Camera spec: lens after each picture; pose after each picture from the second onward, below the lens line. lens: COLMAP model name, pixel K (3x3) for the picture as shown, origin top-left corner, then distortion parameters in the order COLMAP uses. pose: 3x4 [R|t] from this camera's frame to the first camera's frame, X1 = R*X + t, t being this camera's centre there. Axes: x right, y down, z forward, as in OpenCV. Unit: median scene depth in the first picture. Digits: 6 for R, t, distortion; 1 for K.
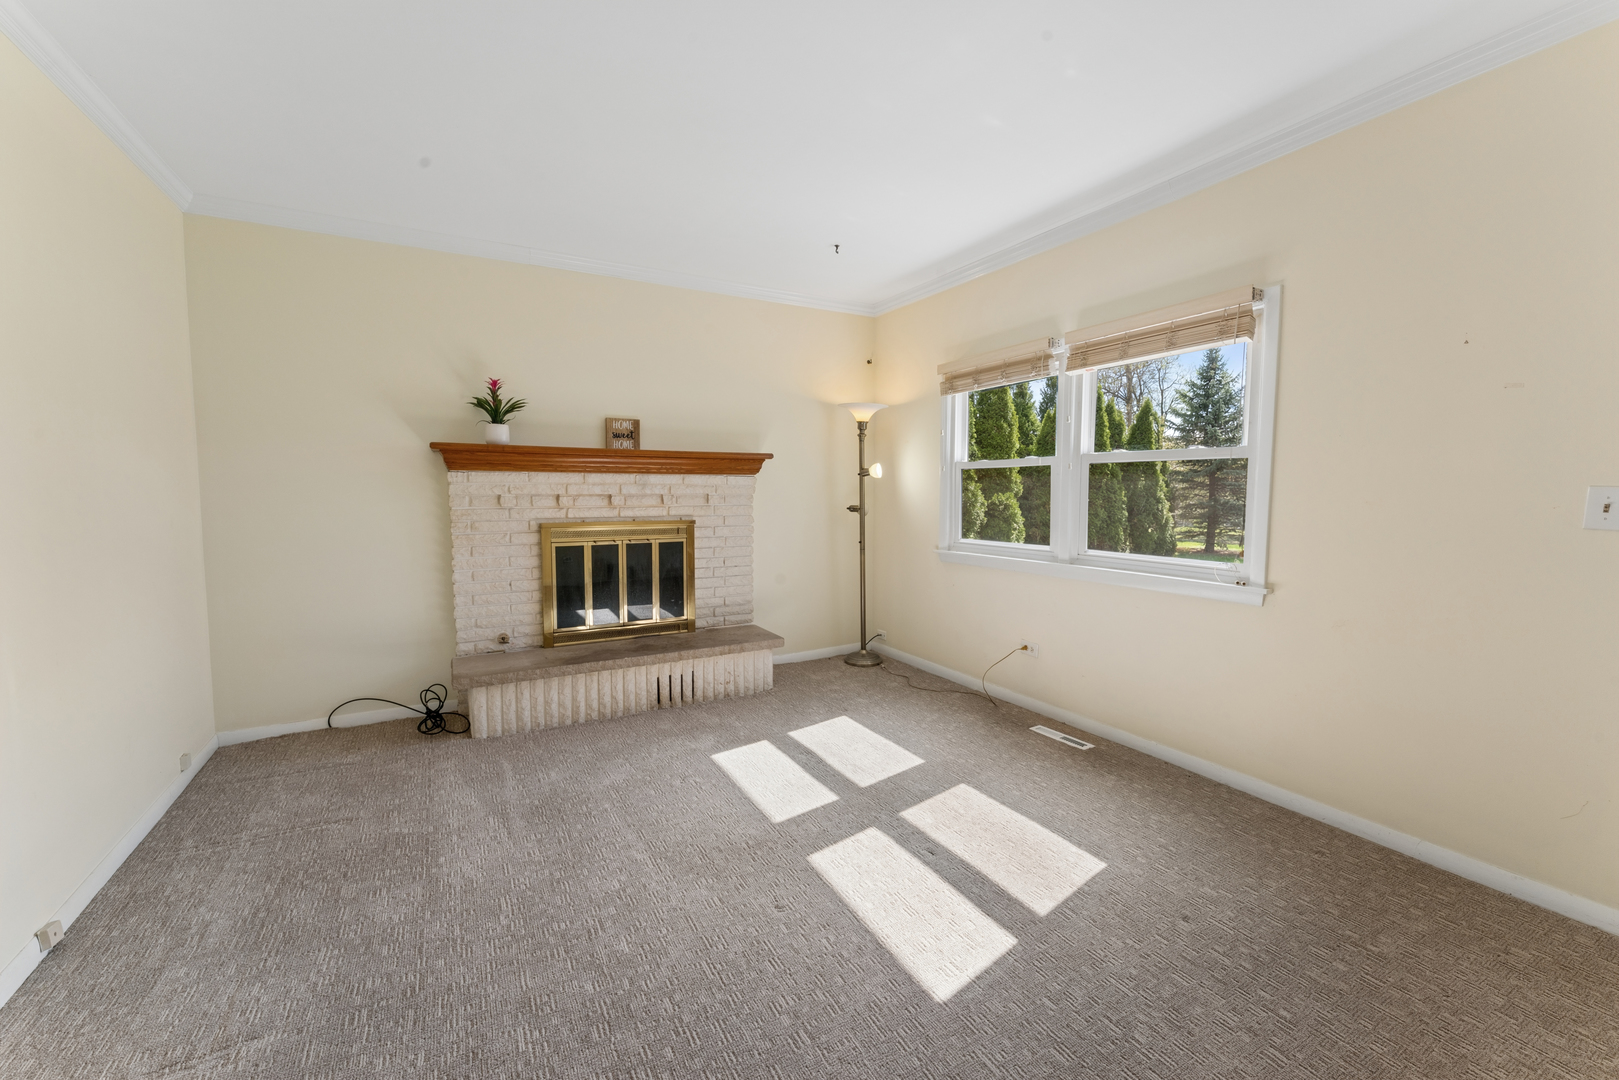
lens RADIAL K [[655.0, 0, 808.3], [0, 655.0, 548.4], [0, 0, 1]] dist [-0.001429, -0.000303]
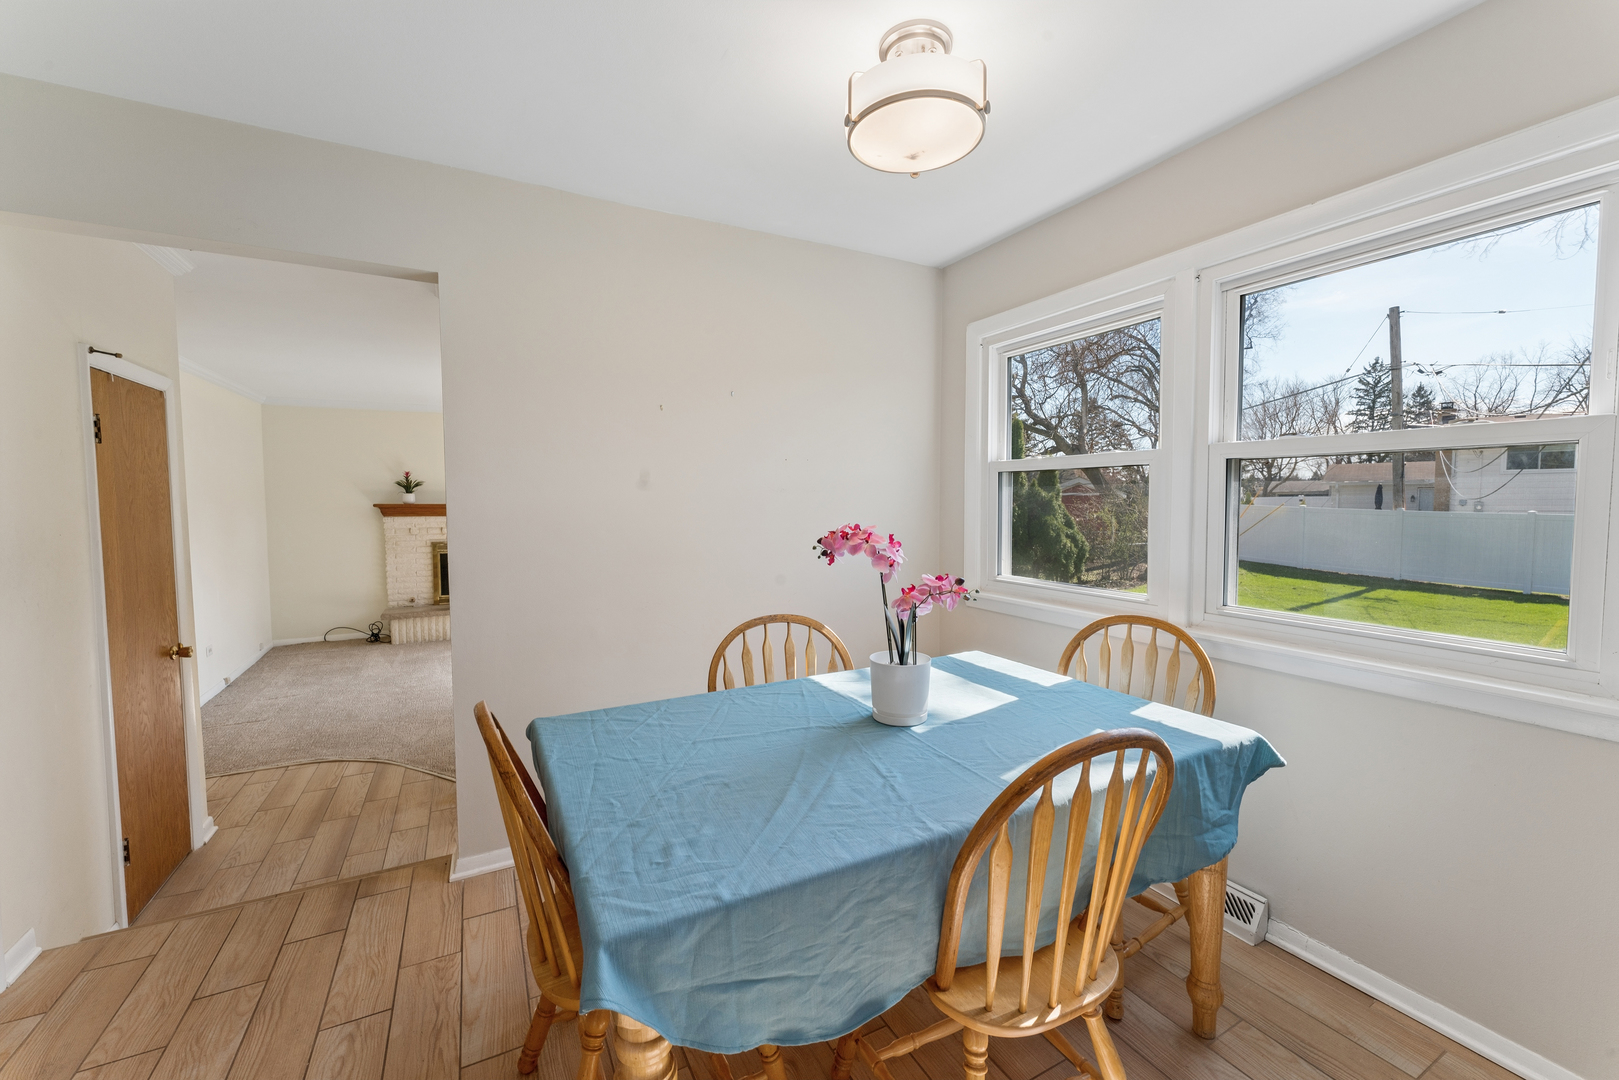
lens RADIAL K [[648.9, 0, 807.5], [0, 648.9, 534.6], [0, 0, 1]] dist [0.000743, 0.000060]
pose [[0.999832, -0.005498, -0.017507, 0.803752], [0.005193, 0.999835, -0.017413, -0.020838], [0.017600, 0.017320, 0.999695, -0.998222]]
